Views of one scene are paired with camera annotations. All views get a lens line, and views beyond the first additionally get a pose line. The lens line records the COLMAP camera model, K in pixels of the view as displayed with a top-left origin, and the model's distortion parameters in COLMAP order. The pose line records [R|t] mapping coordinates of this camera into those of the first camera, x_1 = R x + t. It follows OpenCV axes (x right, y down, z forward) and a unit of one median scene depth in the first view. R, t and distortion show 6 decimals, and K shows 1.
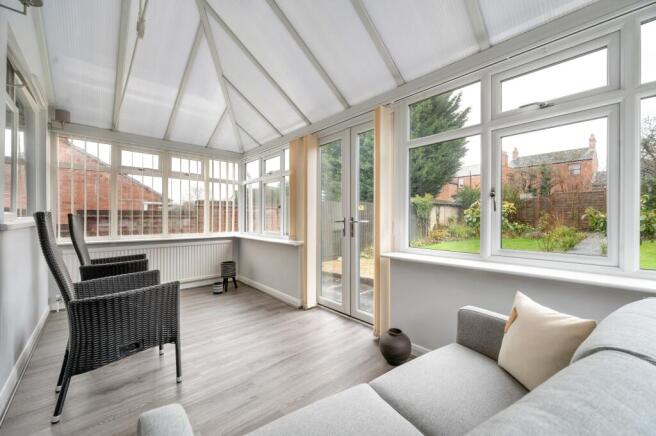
lens RADIAL K [[259.1, 0, 328.0], [0, 259.1, 218.0], [0, 0, 1]] dist [-0.001939, -0.000275]
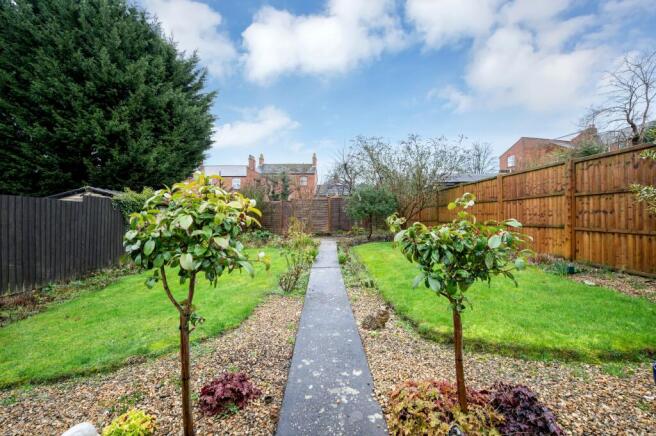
lens RADIAL K [[286.7, 0, 328.0], [0, 286.7, 218.0], [0, 0, 1]] dist [0.002210, -0.000113]
pose [[0.656332, 0.009704, 0.754410, 0.086520], [0.001309, 0.999901, -0.014001, -0.004366], [-0.754471, 0.010177, 0.656254, 0.118664]]
